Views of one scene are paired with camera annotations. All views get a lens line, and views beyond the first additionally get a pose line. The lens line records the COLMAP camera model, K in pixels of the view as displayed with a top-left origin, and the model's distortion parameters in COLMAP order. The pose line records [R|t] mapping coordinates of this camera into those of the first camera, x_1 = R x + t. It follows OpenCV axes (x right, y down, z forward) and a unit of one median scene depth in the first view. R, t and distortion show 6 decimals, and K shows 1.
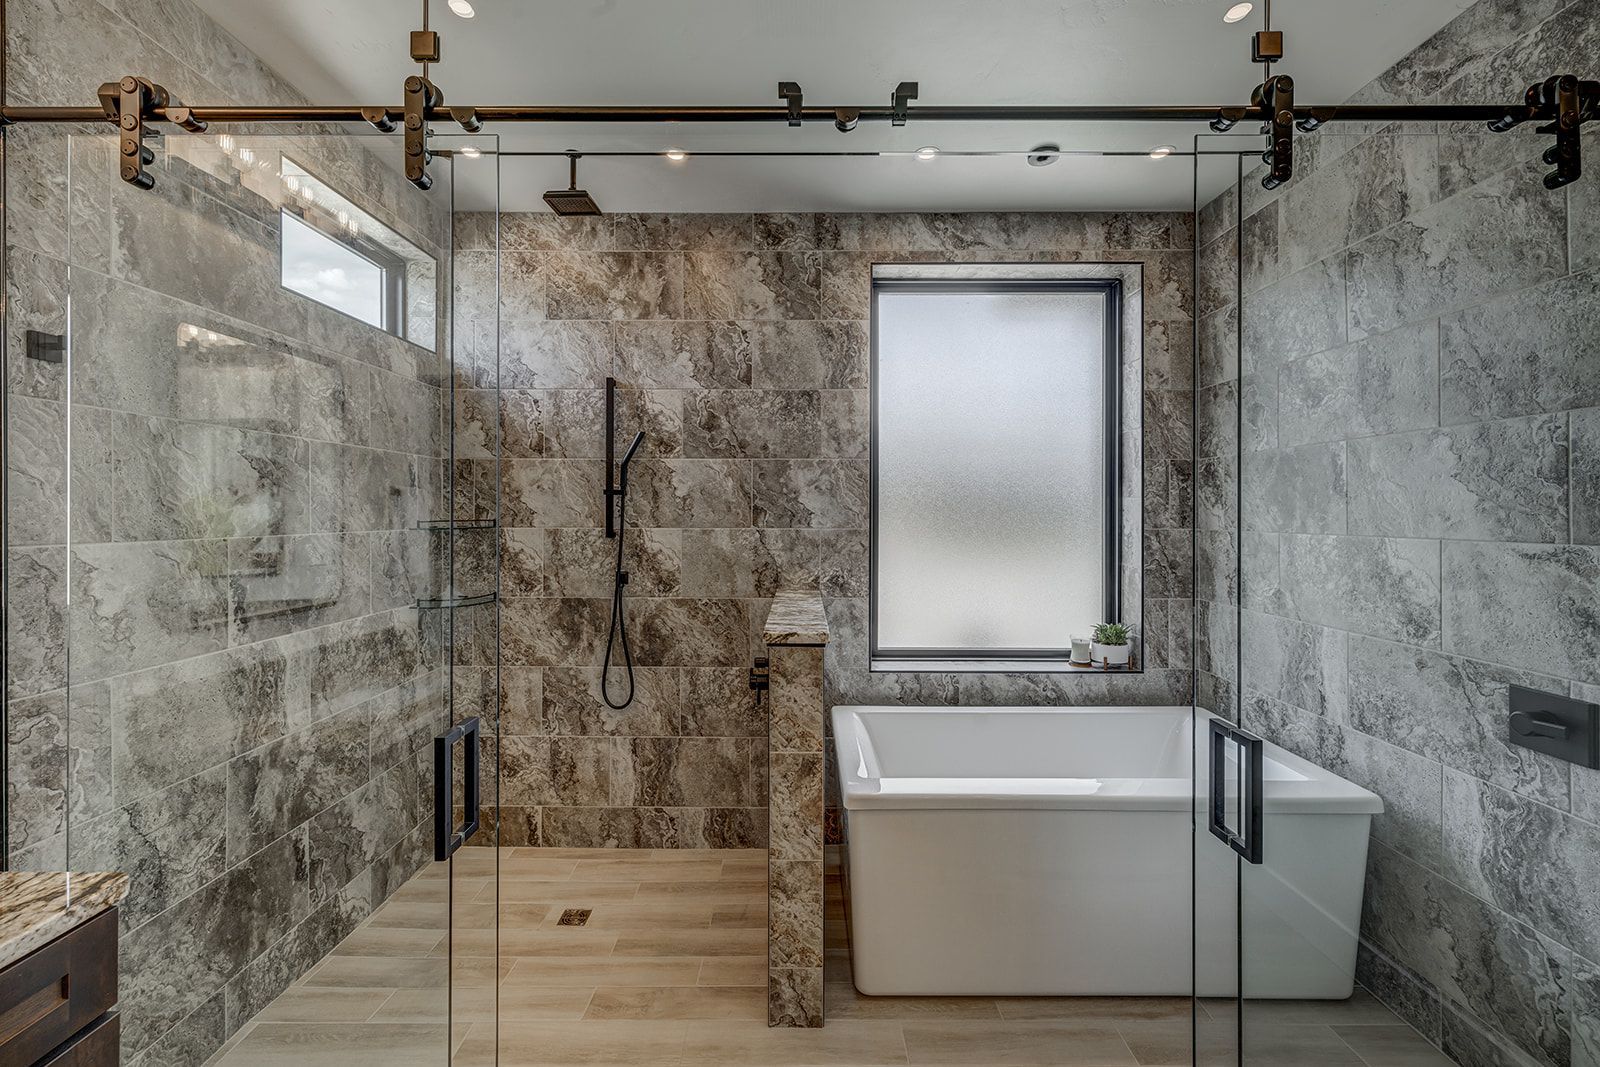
lens RADIAL K [[672.2, 0, 802.8], [0, 672.2, 512.9], [0, 0, 1]] dist [0.003947, 0.000402]
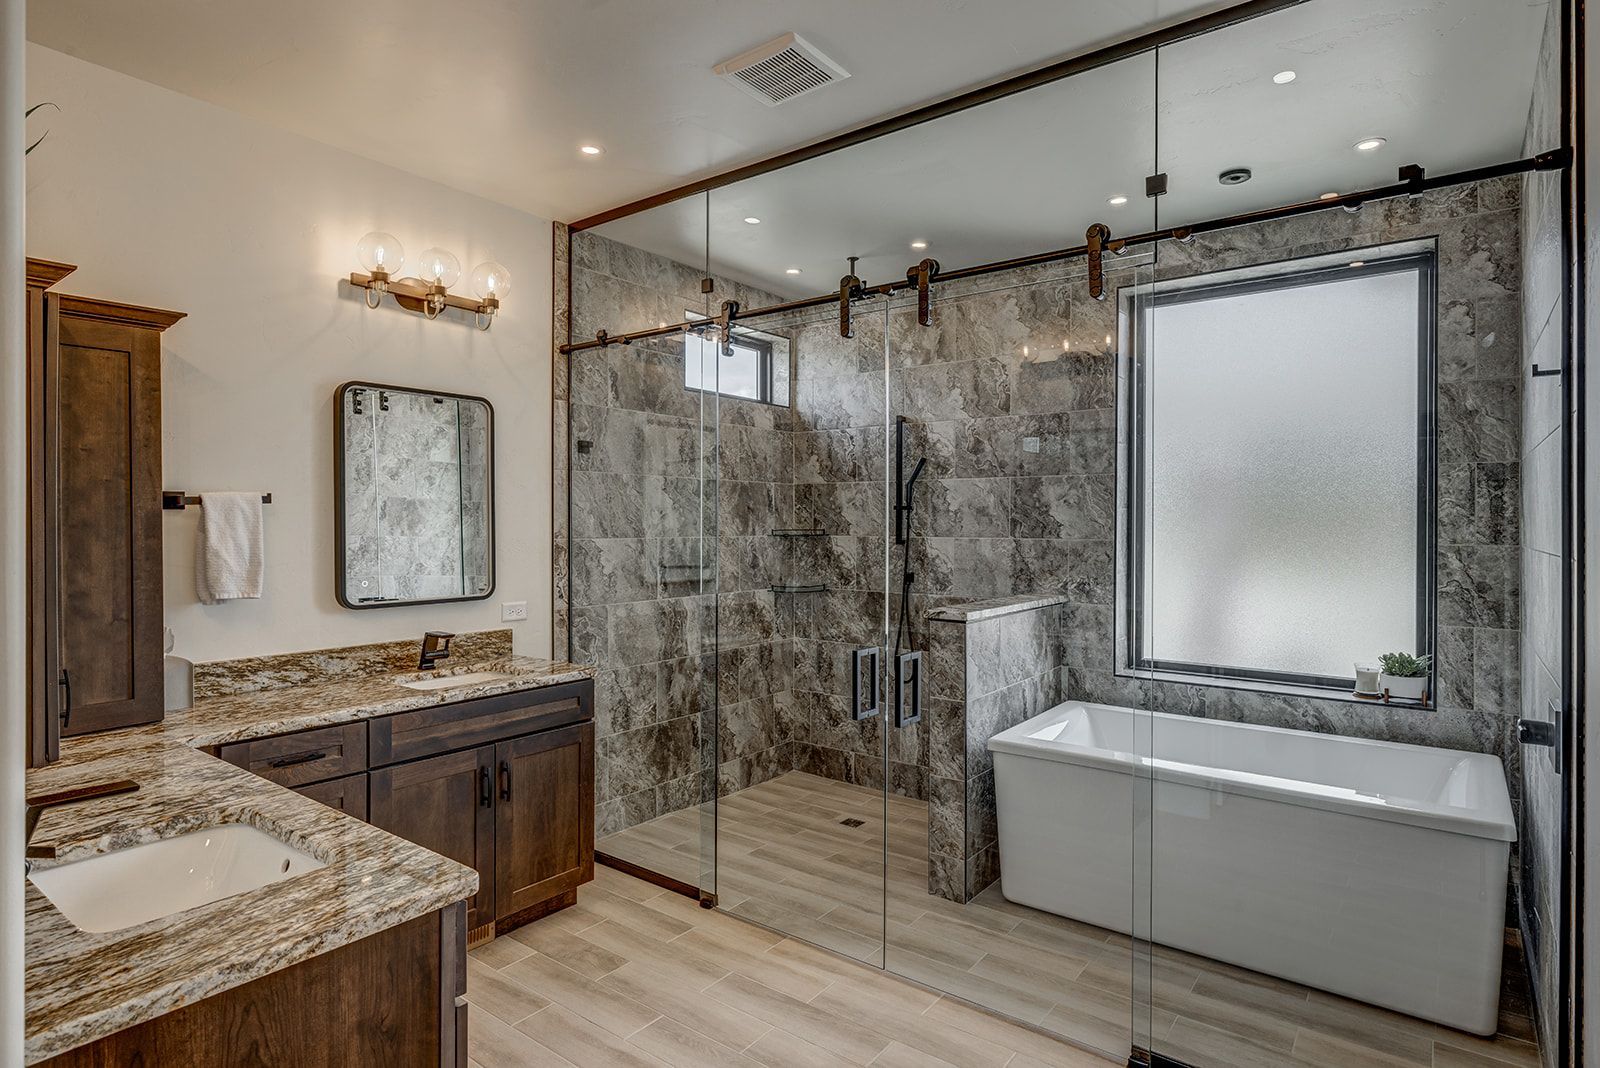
lens RADIAL K [[855.5, 0, 797.8], [0, 855.5, 529.7], [0, 0, 1]] dist [-0.001775, -0.000599]
pose [[0.795129, 0.005889, -0.606411, 0.517261], [-0.003063, 0.999979, 0.005694, 0.001250], [0.606432, -0.002670, 0.795131, -0.365800]]
